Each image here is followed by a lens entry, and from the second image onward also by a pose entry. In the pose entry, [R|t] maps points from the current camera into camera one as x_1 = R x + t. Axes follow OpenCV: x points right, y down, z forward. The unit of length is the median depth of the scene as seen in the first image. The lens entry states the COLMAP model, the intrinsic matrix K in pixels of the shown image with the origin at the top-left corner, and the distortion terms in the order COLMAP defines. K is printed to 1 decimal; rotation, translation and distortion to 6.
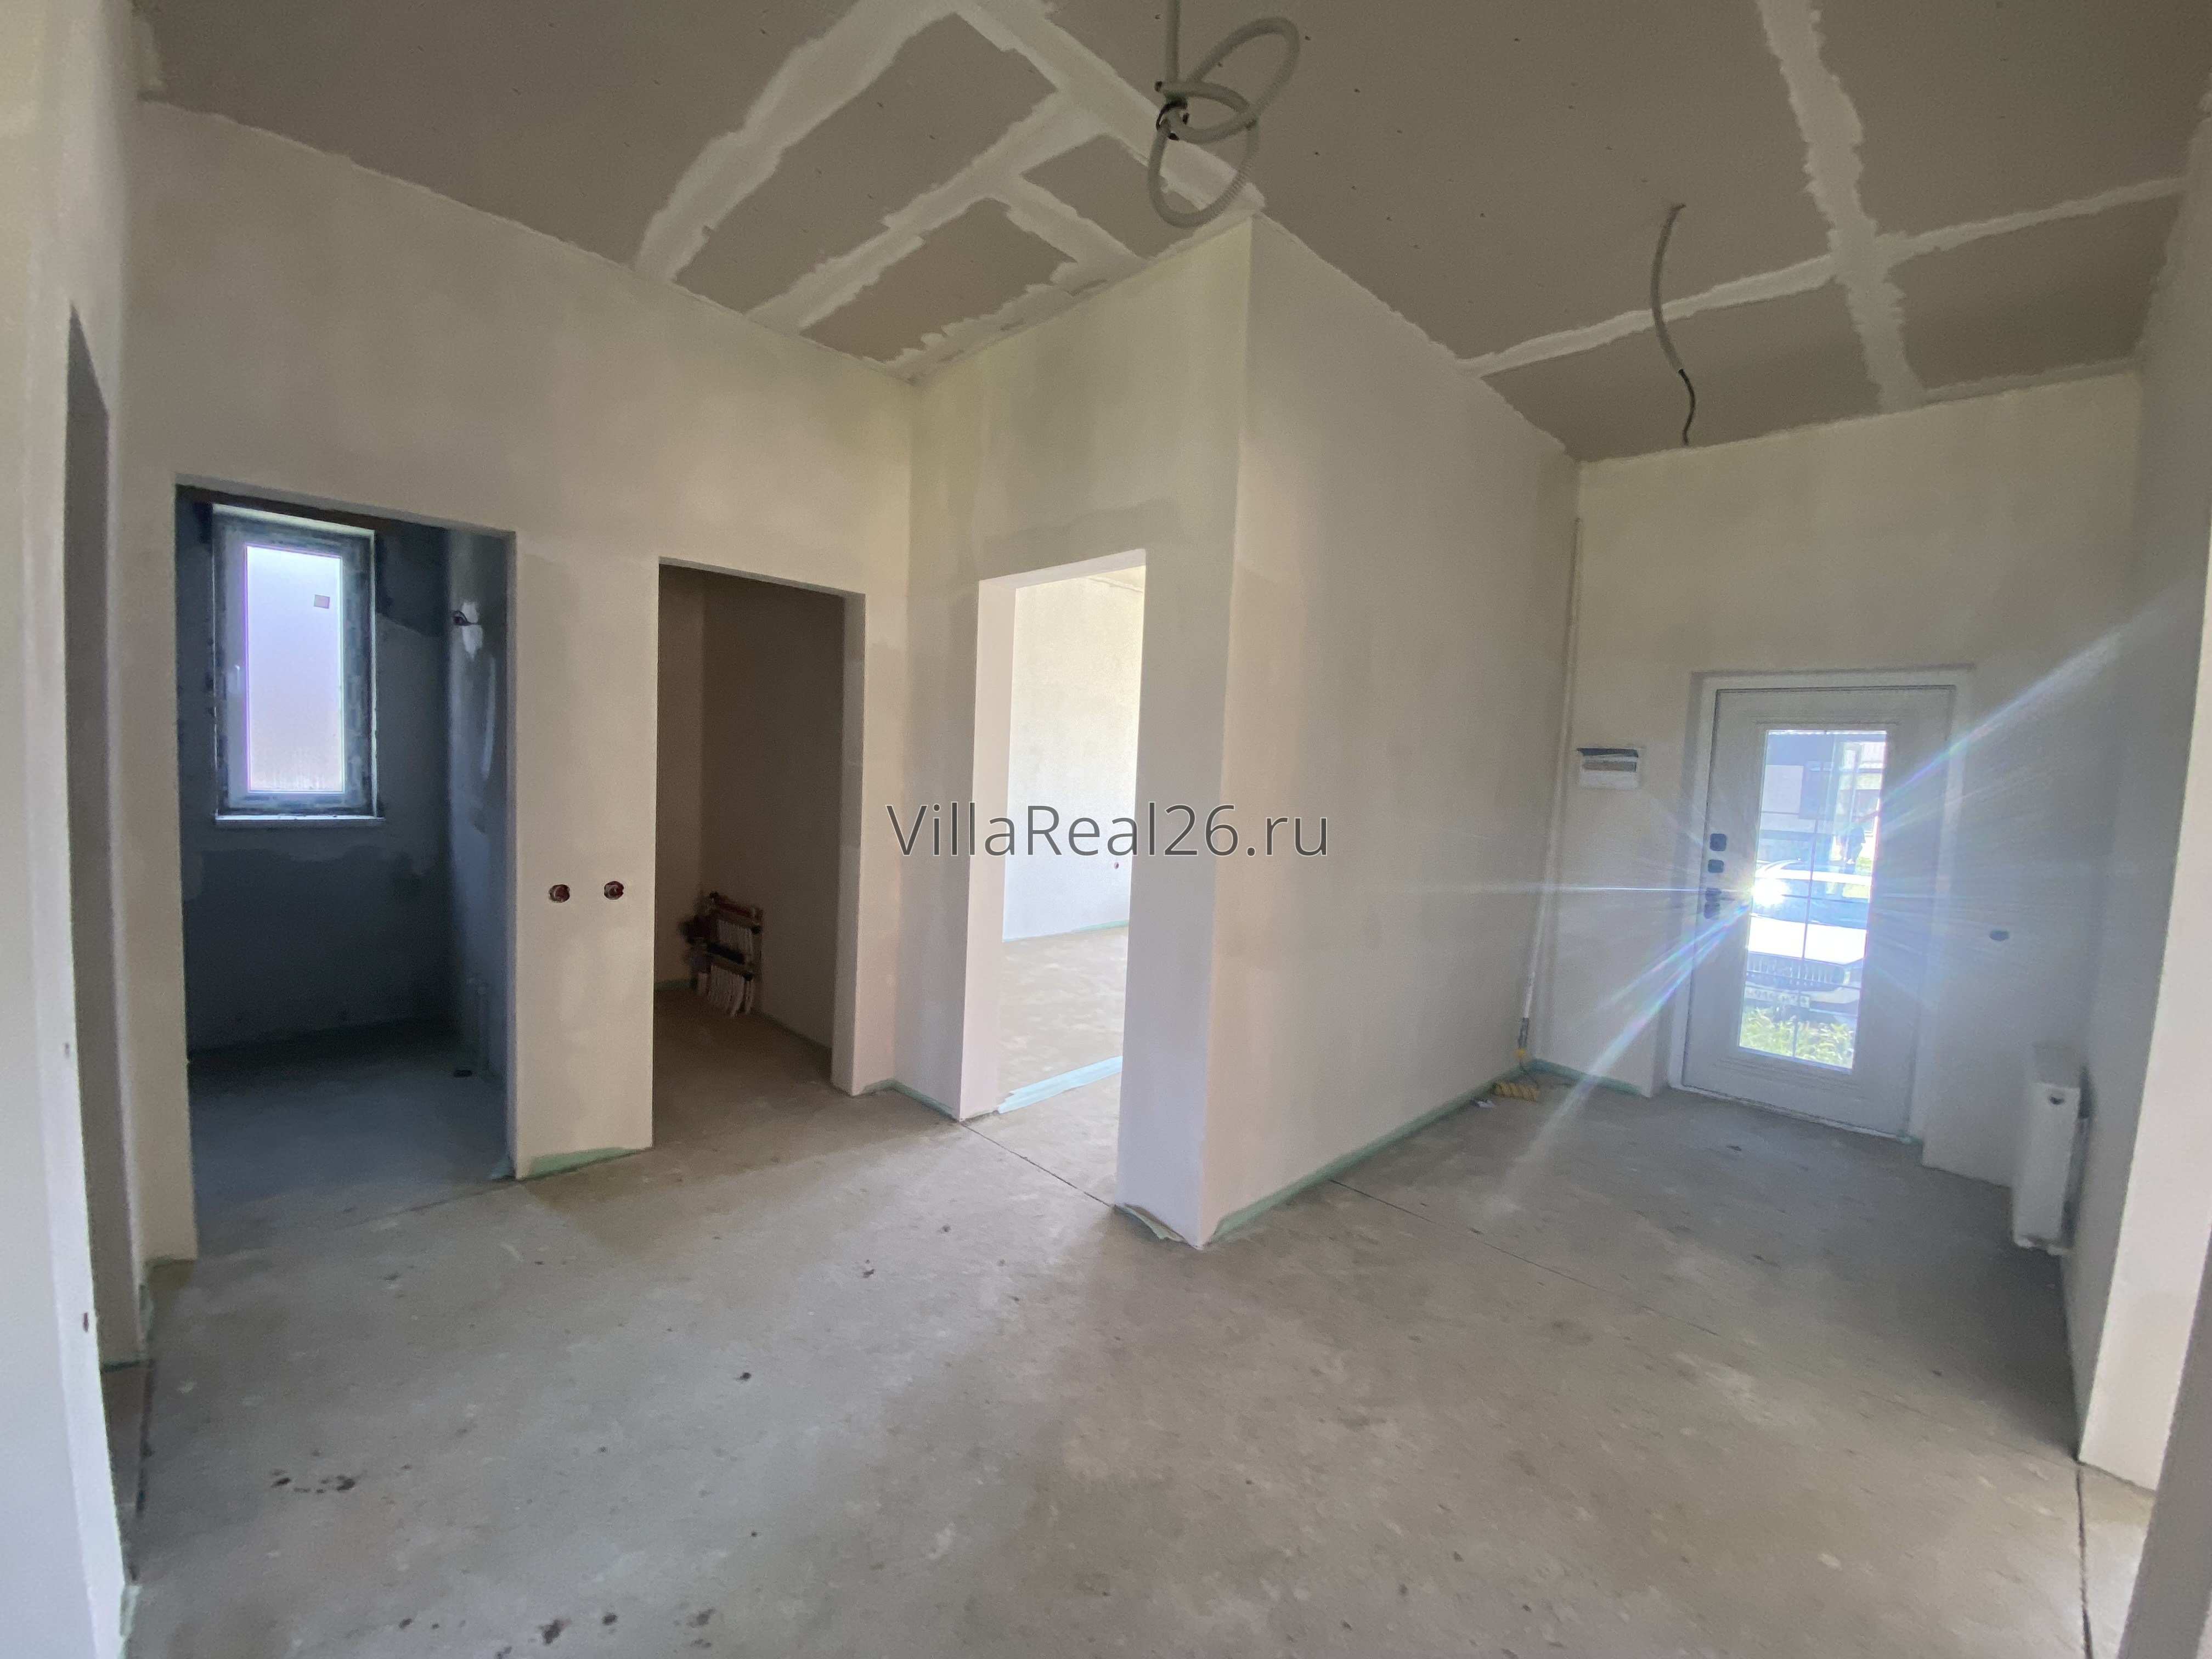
lens RADIAL K [[890.2, 0, 1105.3], [0, 890.2, 816.6], [0, 0, 1]] dist [-0.001188, -0.008743]
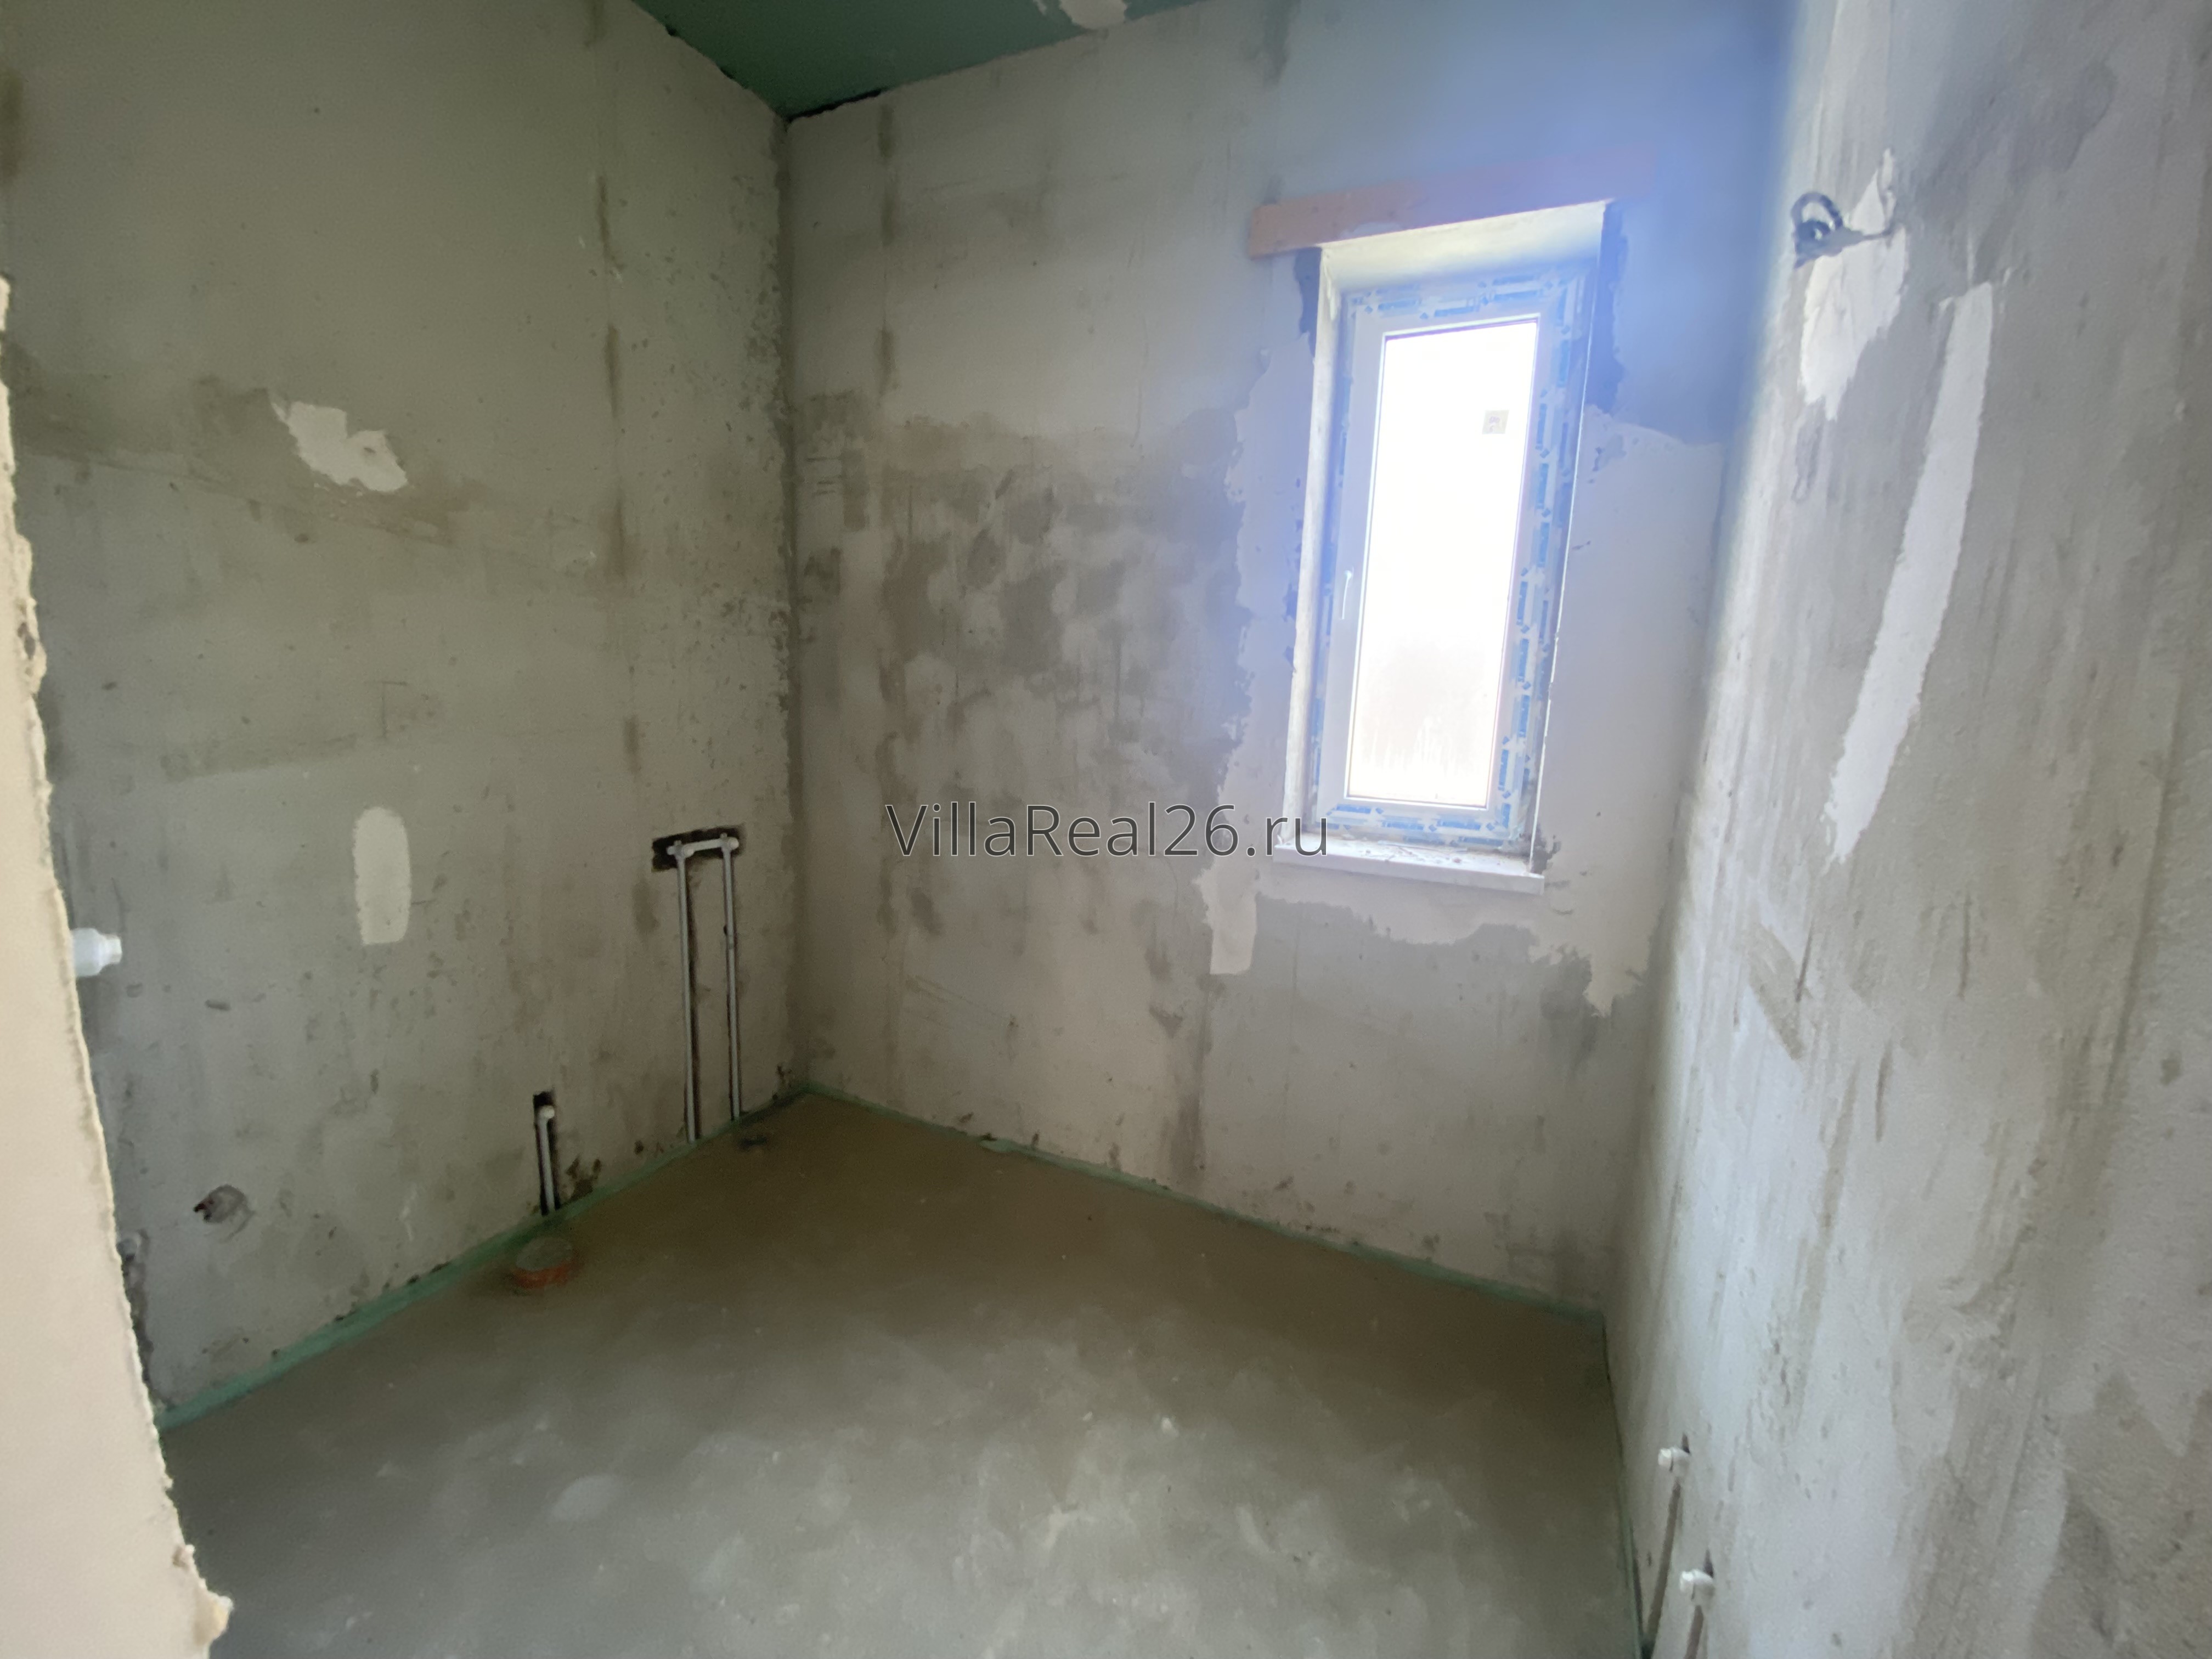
lens RADIAL K [[890.2, 0, 1121.4], [0, 890.2, 821.8], [0, 0, 1]] dist [-0.001188, -0.008743]
pose [[0.352204, 0.119747, -0.928231, -0.654918], [-0.072378, 0.992296, 0.100549, -0.076856], [0.933120, 0.031770, 0.358158, 0.881691]]
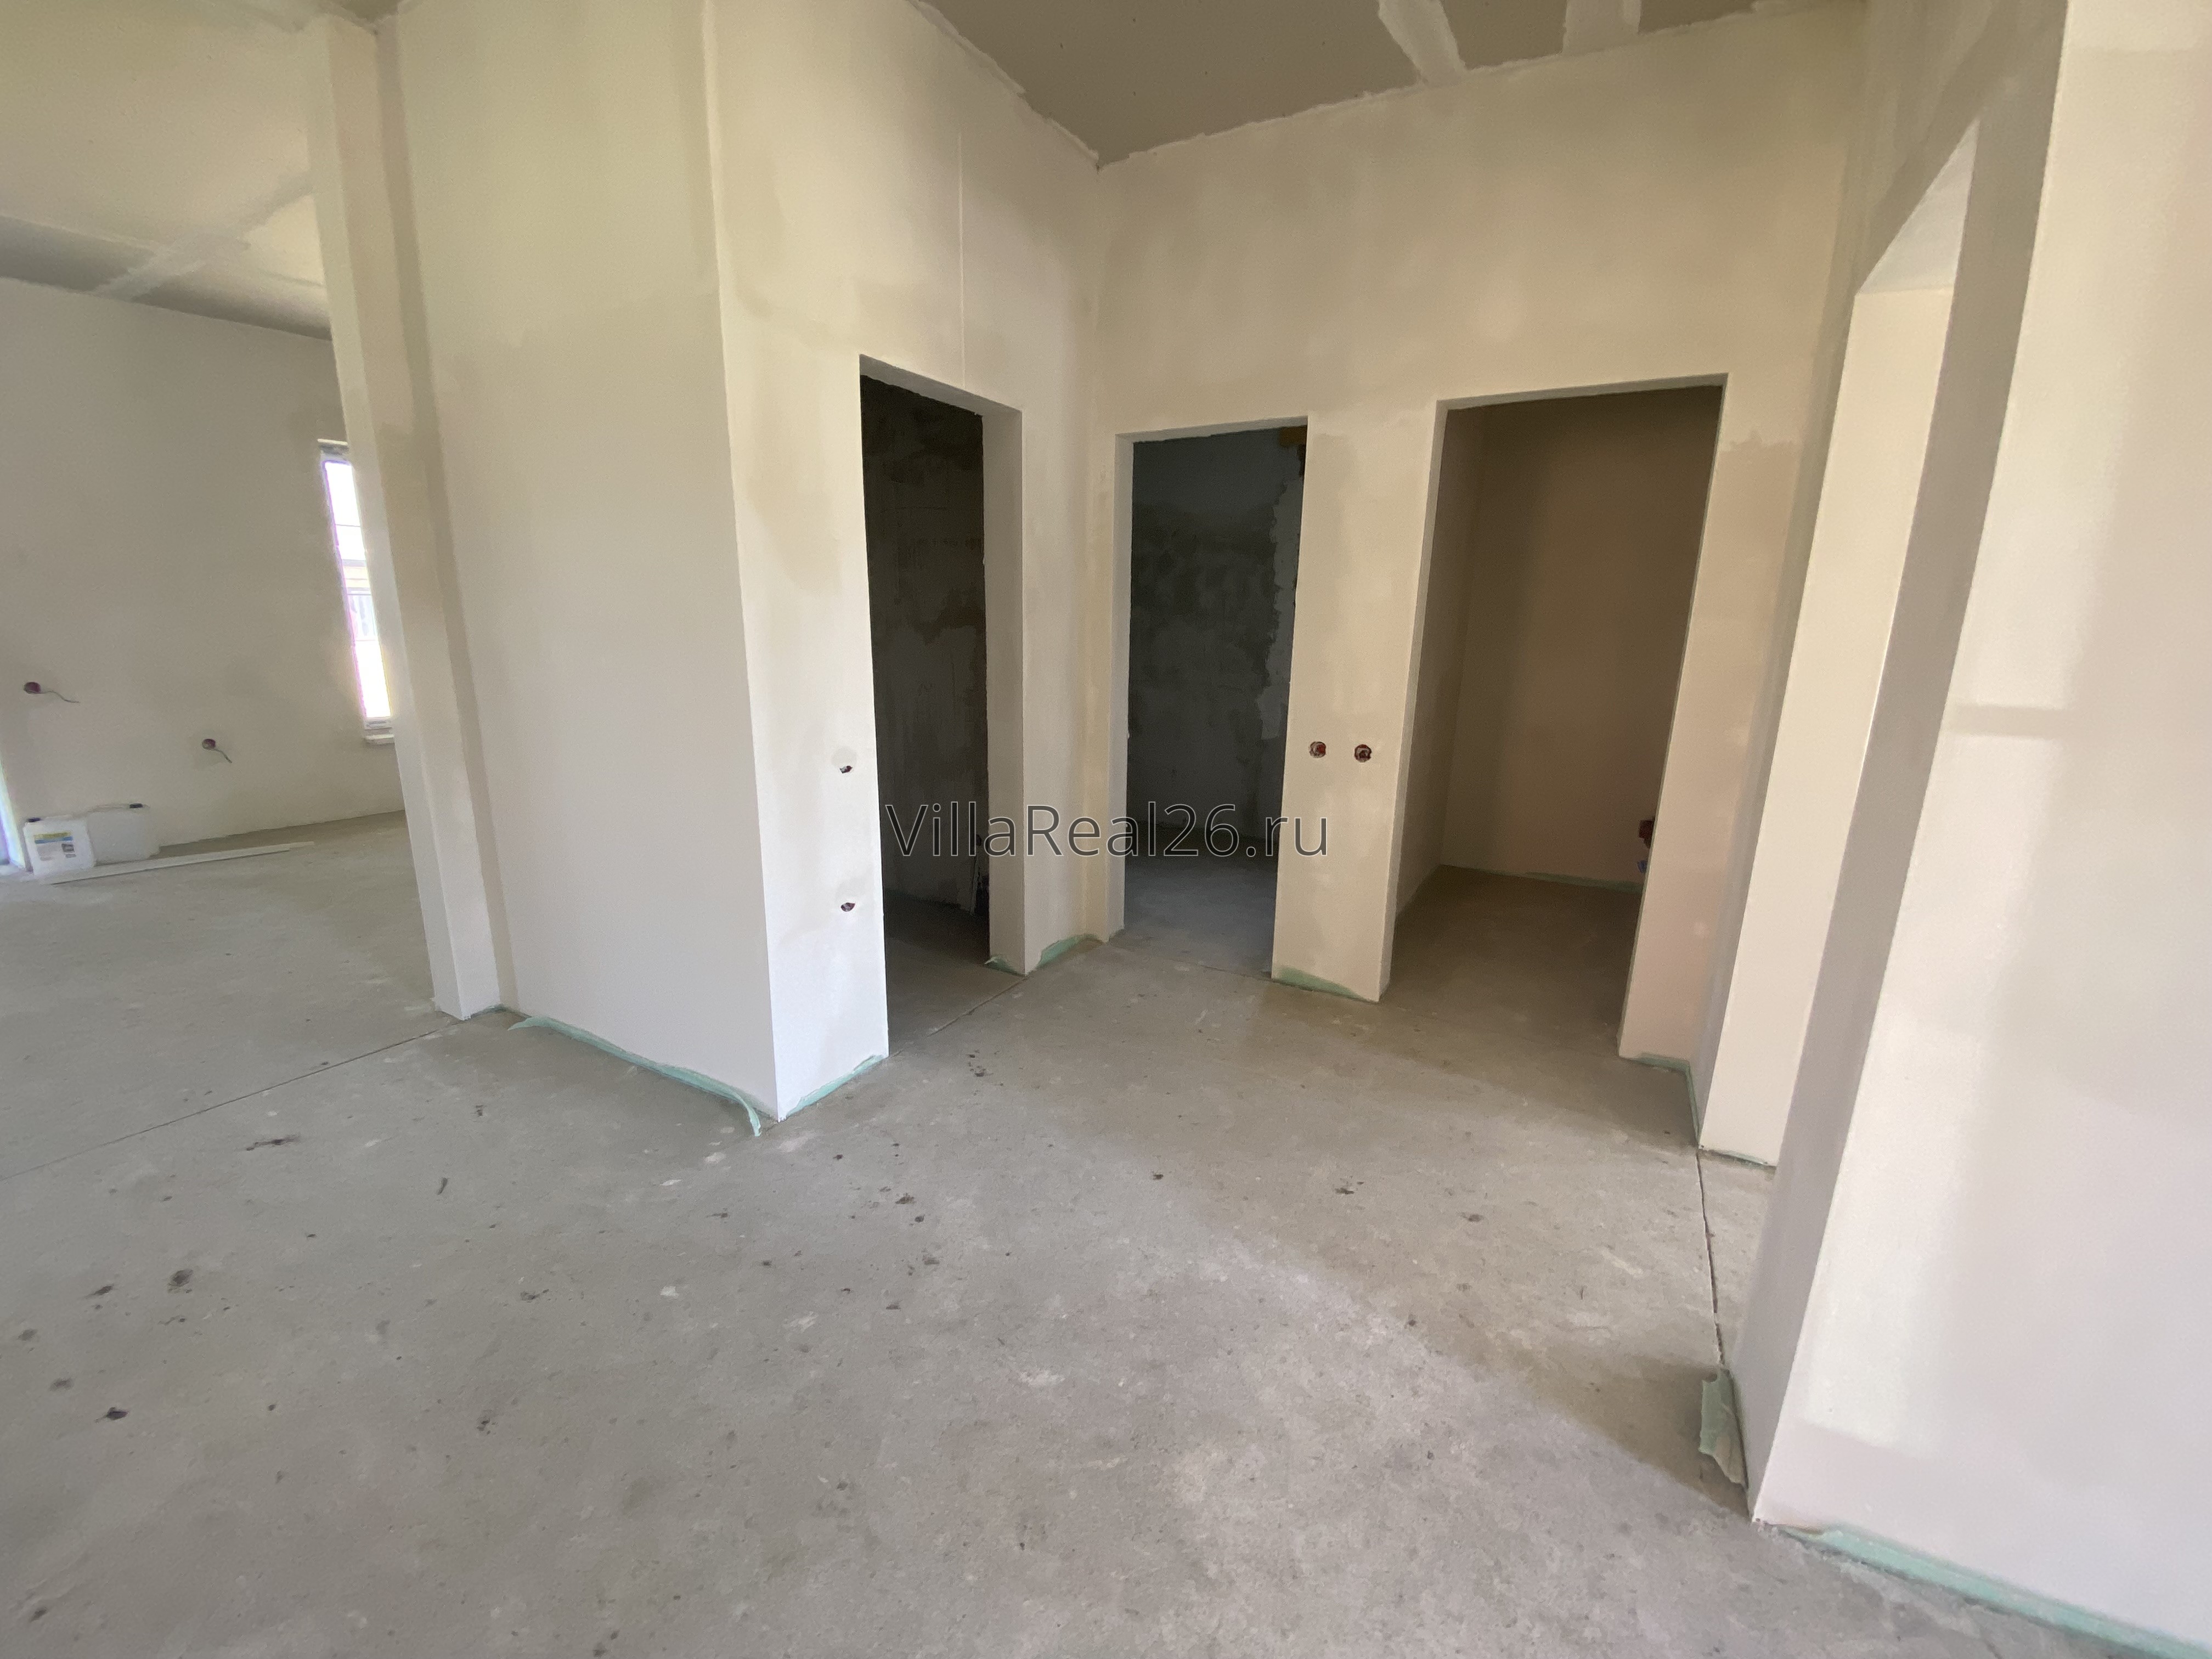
lens RADIAL K [[890.2, 0, 1122.3], [0, 890.2, 827.2], [0, 0, 1]] dist [-0.001188, -0.008743]
pose [[0.286259, 0.185138, -0.940095, 0.365822], [-0.065477, 0.982641, 0.173579, 0.004736], [0.955912, 0.011866, 0.293413, 0.413270]]
